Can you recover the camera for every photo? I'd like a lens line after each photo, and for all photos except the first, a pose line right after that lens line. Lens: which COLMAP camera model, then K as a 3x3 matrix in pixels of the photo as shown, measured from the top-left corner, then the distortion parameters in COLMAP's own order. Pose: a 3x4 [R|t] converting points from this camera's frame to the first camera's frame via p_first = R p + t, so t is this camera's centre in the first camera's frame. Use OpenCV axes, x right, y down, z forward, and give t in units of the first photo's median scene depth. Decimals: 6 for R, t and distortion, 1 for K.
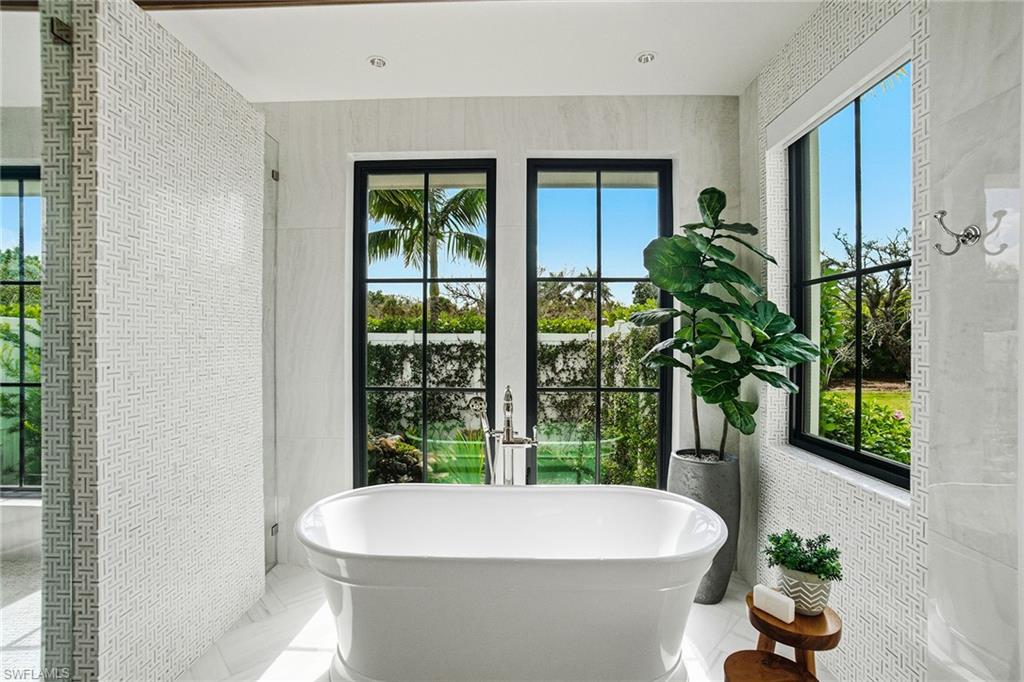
lens RADIAL K [[465.6, 0, 505.7], [0, 465.6, 346.9], [0, 0, 1]] dist [-0.032936, 0.002782]
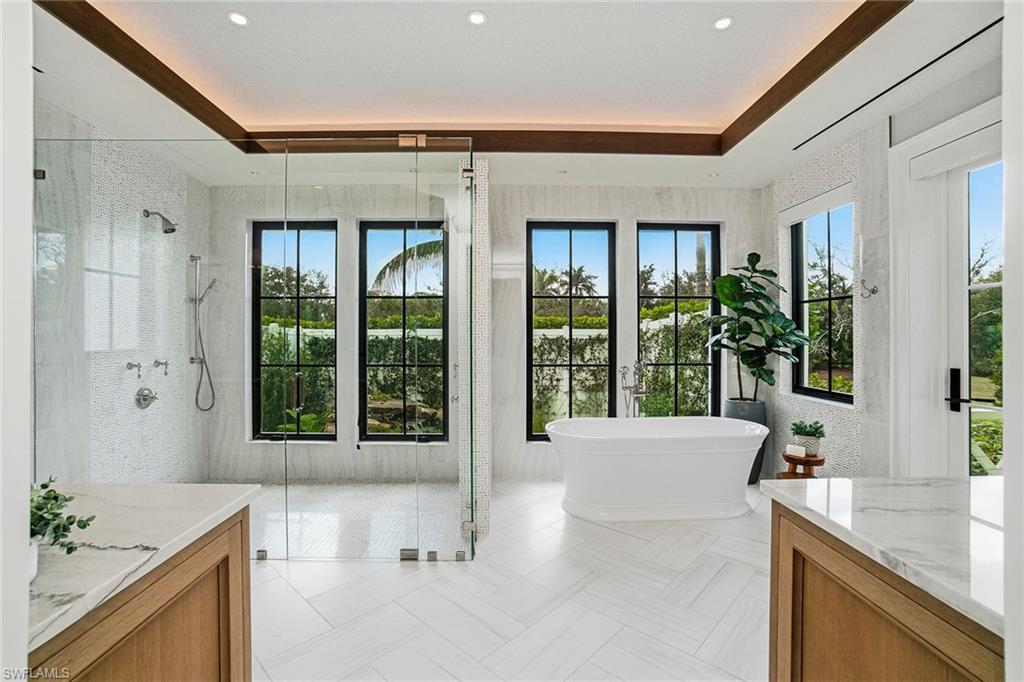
lens RADIAL K [[465.6, 0, 515.8], [0, 465.6, 333.8], [0, 0, 1]] dist [-0.032936, 0.002782]
pose [[0.998141, -0.001944, 0.060924, -0.572199], [0.002963, 0.999857, -0.016645, 0.012591], [-0.060883, 0.016795, 0.998004, -0.730534]]
